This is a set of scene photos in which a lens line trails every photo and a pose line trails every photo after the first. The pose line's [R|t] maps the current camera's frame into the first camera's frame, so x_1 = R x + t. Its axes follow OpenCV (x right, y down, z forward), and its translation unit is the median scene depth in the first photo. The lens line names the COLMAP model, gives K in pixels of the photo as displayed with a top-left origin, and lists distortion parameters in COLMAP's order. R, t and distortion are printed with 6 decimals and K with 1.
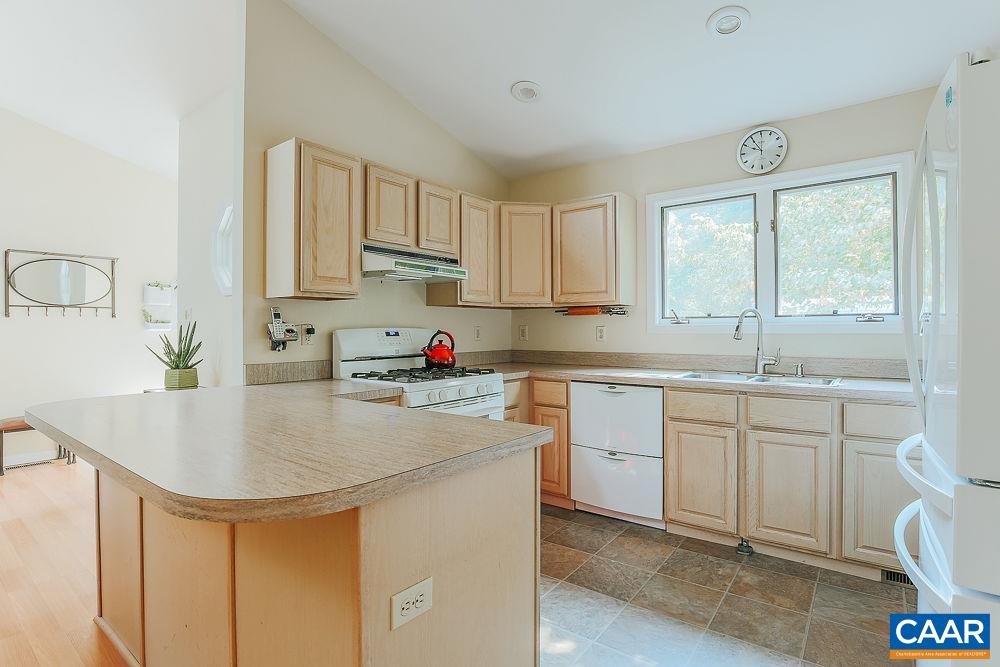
lens RADIAL K [[508.9, 0, 504.8], [0, 508.9, 328.9], [0, 0, 1]] dist [-0.018501, 0.000070]
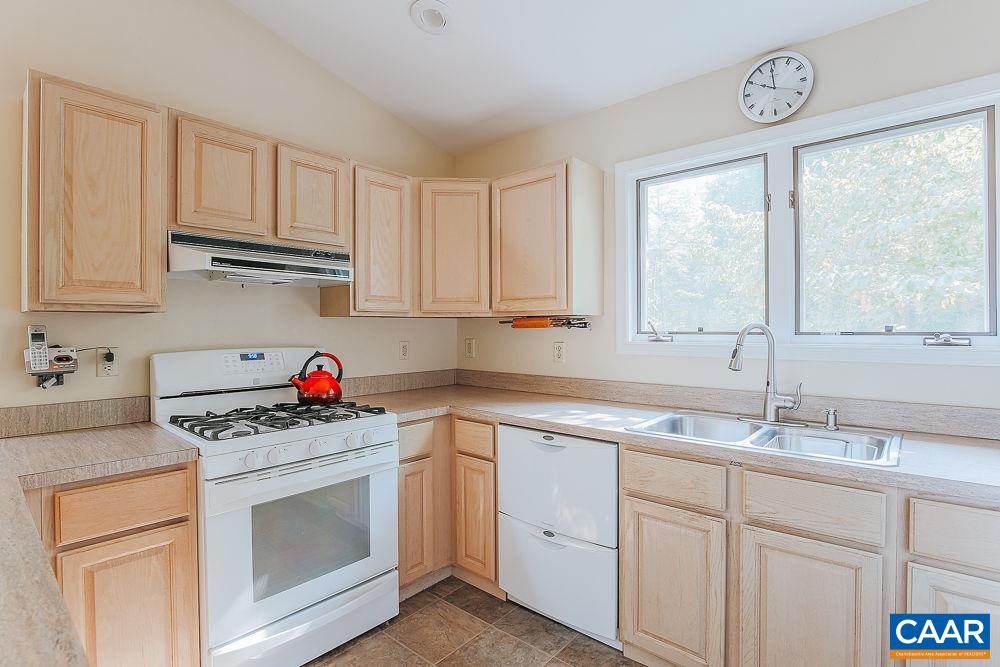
lens RADIAL K [[497.1, 0, 504.2], [0, 497.1, 331.2], [0, 0, 1]] dist [-0.026374, 0.001162]
pose [[0.997779, 0.000060, -0.066615, 0.188300], [0.000440, 0.999972, 0.007494, -0.032557], [0.066614, -0.007507, 0.997751, 0.315337]]
